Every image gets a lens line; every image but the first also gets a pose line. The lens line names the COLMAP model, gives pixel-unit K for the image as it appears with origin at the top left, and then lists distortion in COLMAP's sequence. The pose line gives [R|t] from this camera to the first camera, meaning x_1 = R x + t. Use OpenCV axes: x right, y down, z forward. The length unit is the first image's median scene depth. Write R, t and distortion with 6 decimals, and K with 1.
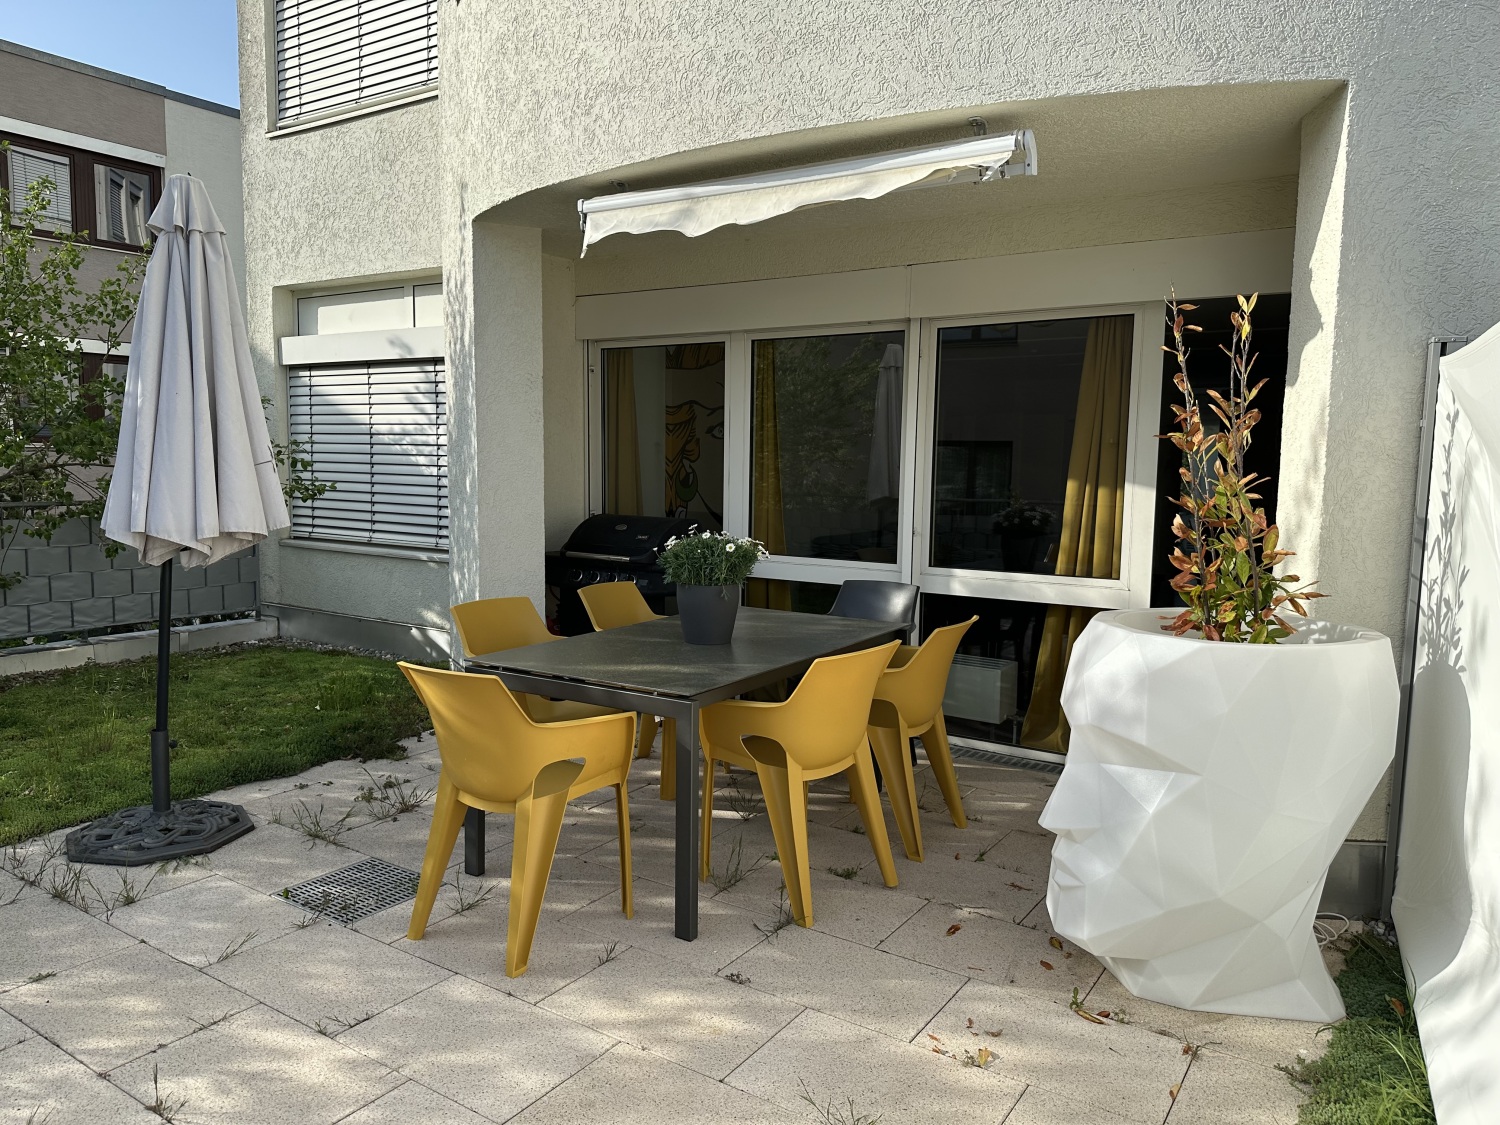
lens RADIAL K [[1065.1, 0, 753.5], [0, 1065.1, 569.3], [0, 0, 1]] dist [0.040063, -0.037355]
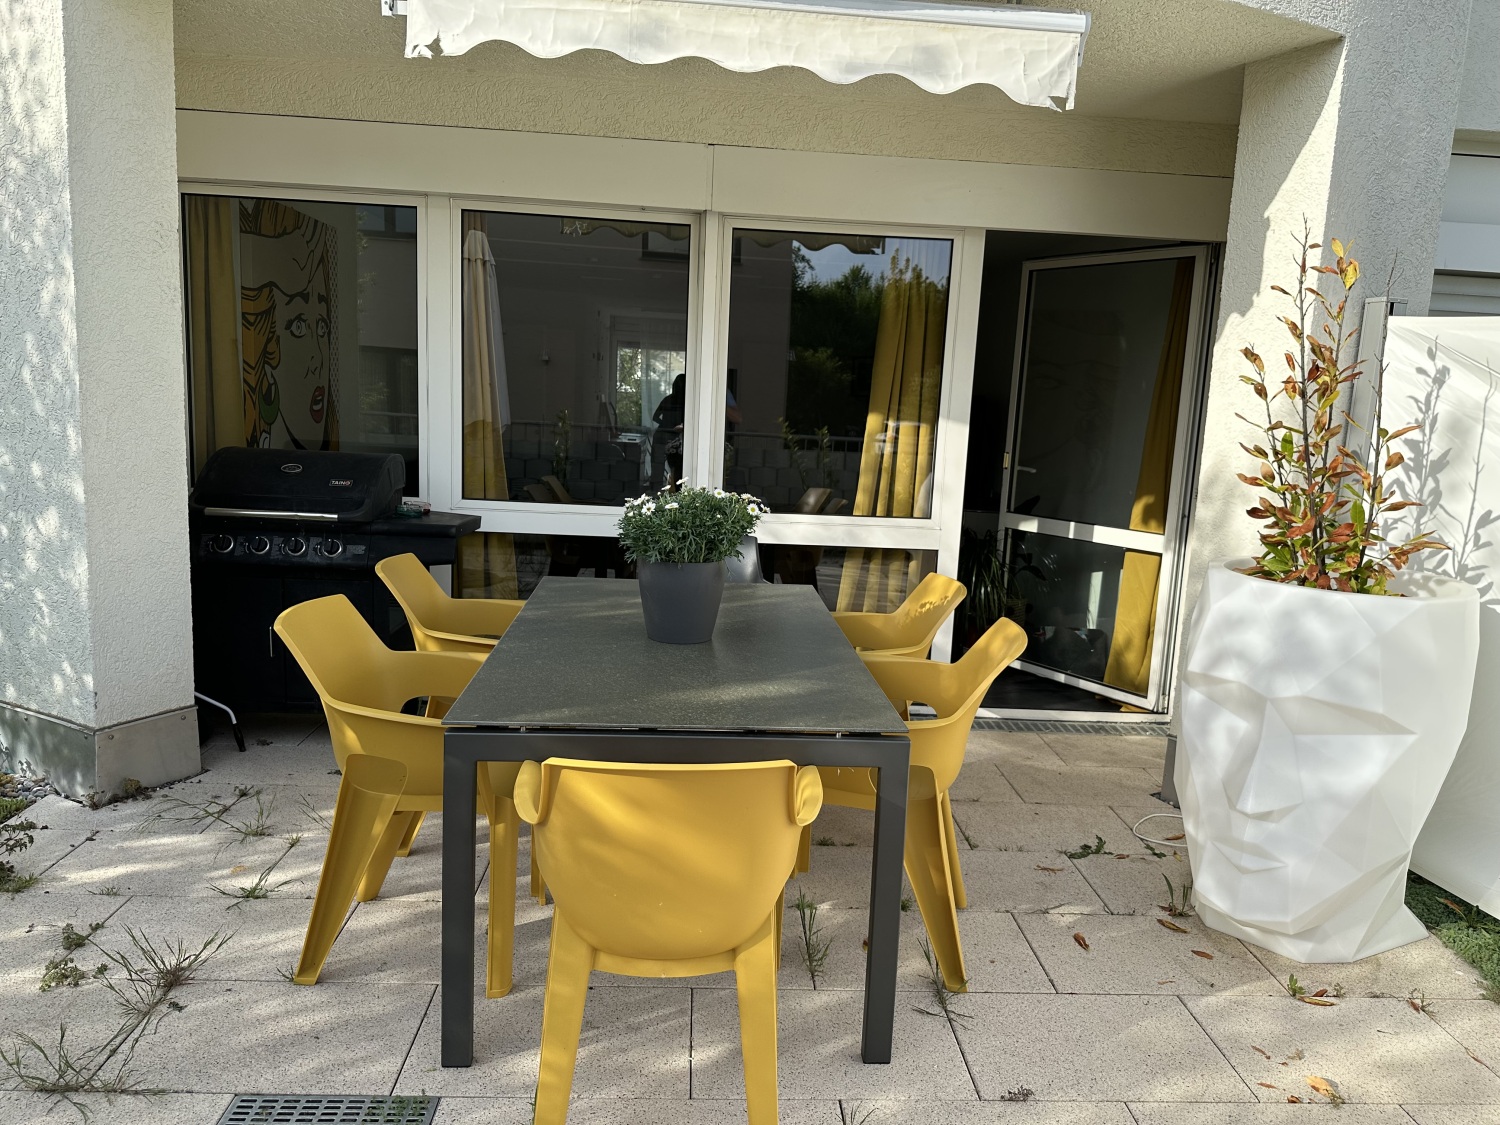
lens RADIAL K [[1065.1, 0, 747.1], [0, 1065.1, 565.2], [0, 0, 1]] dist [0.040063, -0.037355]
pose [[0.798844, -0.073466, 0.597035, -0.342735], [0.024121, 0.995628, 0.090239, -0.036534], [-0.601054, -0.057686, 0.797124, 0.308498]]
